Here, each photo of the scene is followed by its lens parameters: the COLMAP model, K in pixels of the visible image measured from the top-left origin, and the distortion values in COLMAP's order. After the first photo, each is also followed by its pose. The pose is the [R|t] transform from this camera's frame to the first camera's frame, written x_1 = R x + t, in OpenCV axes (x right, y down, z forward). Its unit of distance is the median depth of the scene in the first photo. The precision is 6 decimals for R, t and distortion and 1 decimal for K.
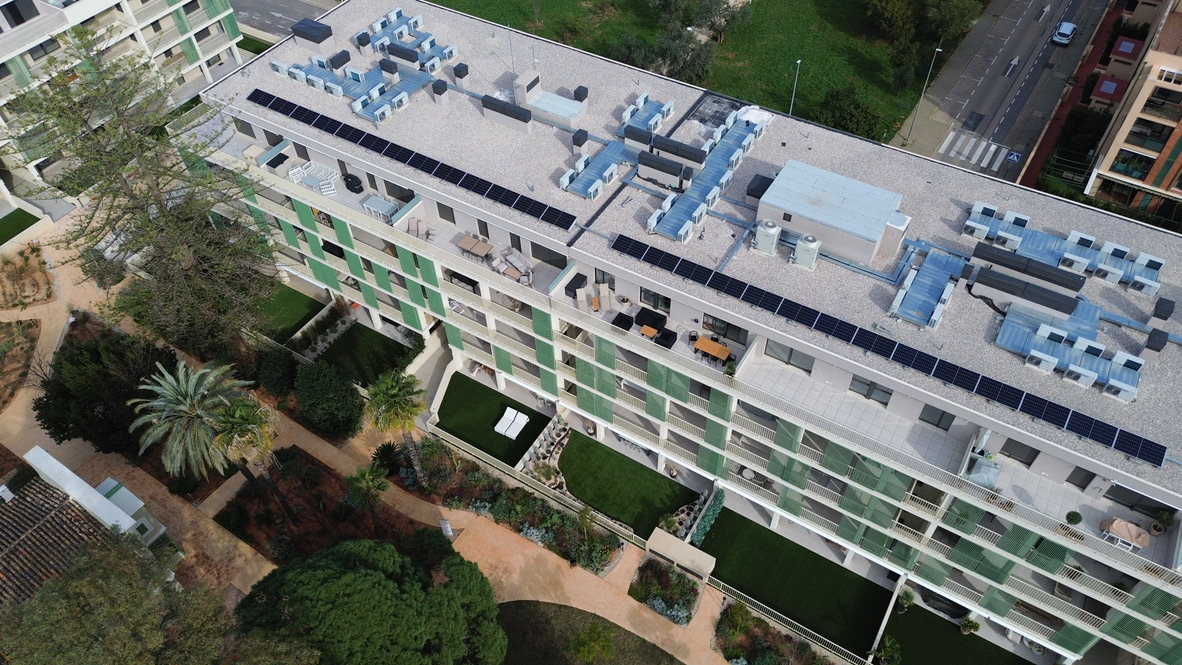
lens RADIAL K [[831.2, 0, 591.0], [0, 831.2, 332.5], [0, 0, 1]] dist [0.093351, -0.085941]
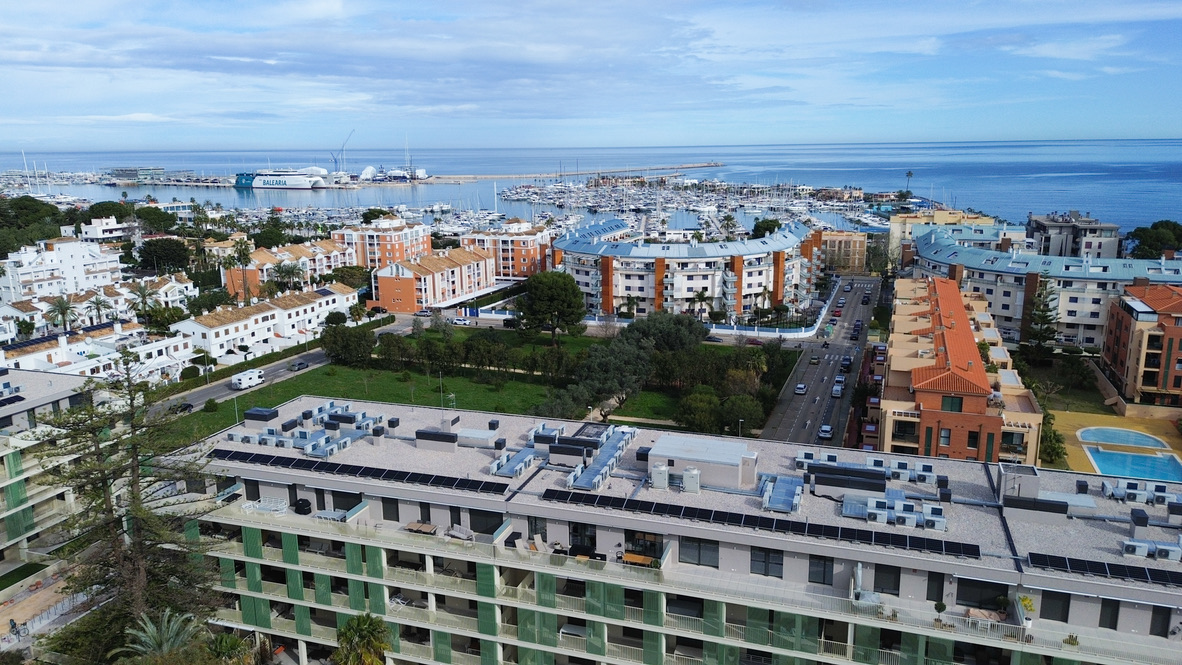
lens RADIAL K [[831.2, 0, 591.0], [0, 831.2, 332.5], [0, 0, 1]] dist [0.093351, -0.085941]
pose [[0.974592, -0.039541, 0.220471, -0.162541], [0.163308, 0.799106, -0.578585, 0.418269], [-0.153302, 0.599889, 0.785259, -0.130347]]
